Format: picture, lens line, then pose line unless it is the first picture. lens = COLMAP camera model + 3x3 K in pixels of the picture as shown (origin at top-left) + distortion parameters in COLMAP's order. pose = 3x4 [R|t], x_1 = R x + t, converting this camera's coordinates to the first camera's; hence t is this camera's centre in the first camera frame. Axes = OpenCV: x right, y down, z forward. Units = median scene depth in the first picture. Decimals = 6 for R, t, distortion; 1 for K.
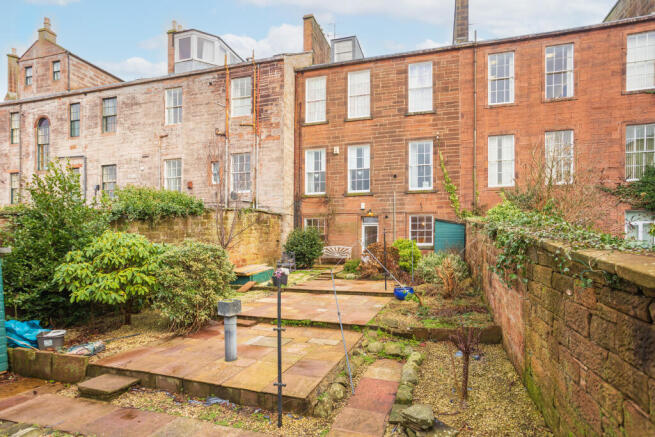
lens RADIAL K [[319.3, 0, 327.5], [0, 319.3, 218.5], [0, 0, 1]] dist [-0.046323, 0.028727]
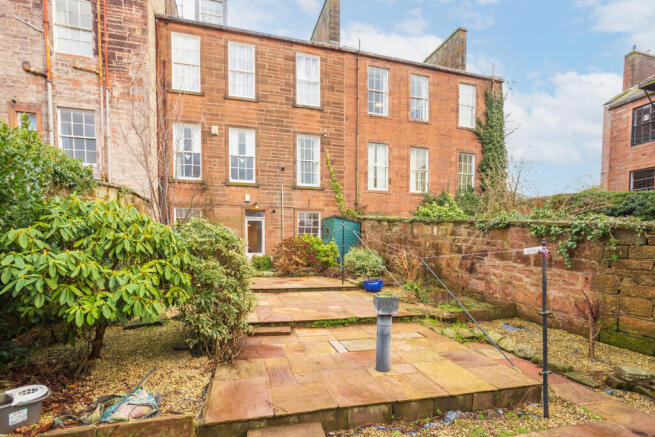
lens RADIAL K [[331.6, 0, 328.5], [0, 331.6, 237.5], [0, 0, 1]] dist [-0.047743, 0.030525]
pose [[0.851994, 0.019678, 0.523181, -0.173873], [-0.050304, 0.997747, 0.044392, 0.018674], [-0.521129, -0.064140, 0.851065, 0.081086]]
